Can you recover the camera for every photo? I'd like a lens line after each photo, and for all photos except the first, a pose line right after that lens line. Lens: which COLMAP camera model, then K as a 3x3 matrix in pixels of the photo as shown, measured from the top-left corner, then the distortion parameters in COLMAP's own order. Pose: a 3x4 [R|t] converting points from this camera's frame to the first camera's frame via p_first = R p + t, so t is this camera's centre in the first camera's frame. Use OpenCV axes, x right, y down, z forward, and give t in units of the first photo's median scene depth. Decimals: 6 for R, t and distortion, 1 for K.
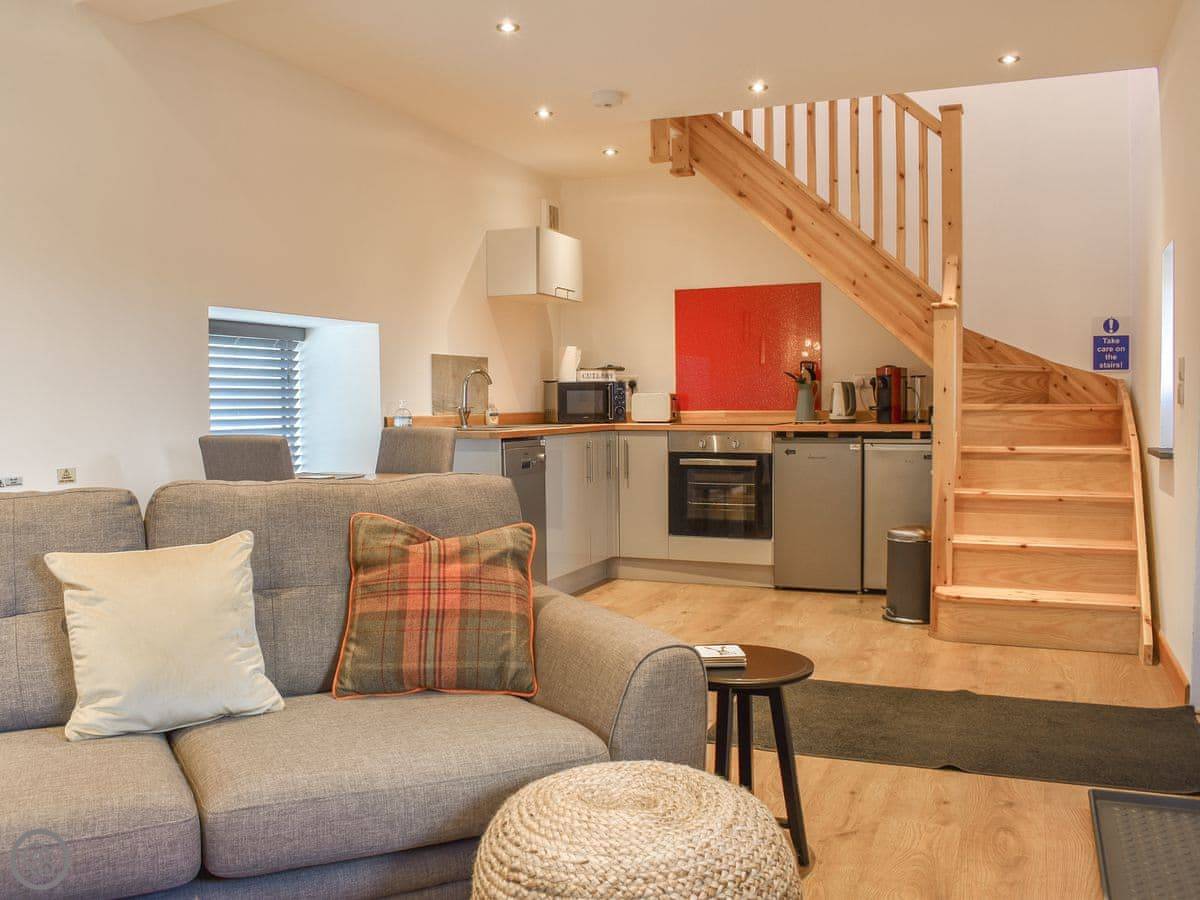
lens RADIAL K [[1130.3, 0, 600.8], [0, 1130.3, 430.0], [0, 0, 1]] dist [-0.096337, 0.021983]
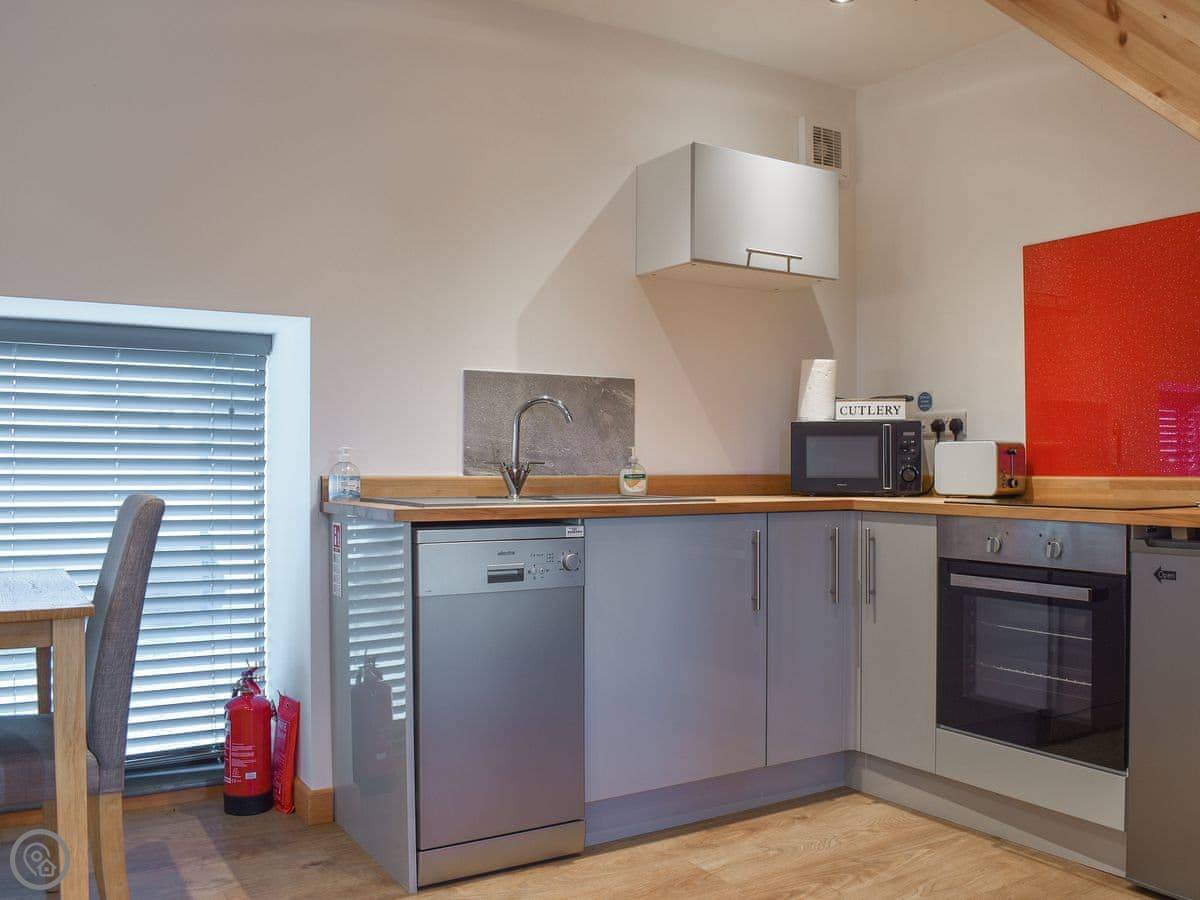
lens RADIAL K [[1130.3, 0, 600.8], [0, 1130.3, 430.0], [0, 0, 1]] dist [-0.096337, 0.021983]
pose [[0.820719, -0.005922, -0.571301, 0.219917], [-0.024784, 0.998636, -0.045955, -0.010392], [0.570794, 0.051875, 0.819453, 0.510282]]
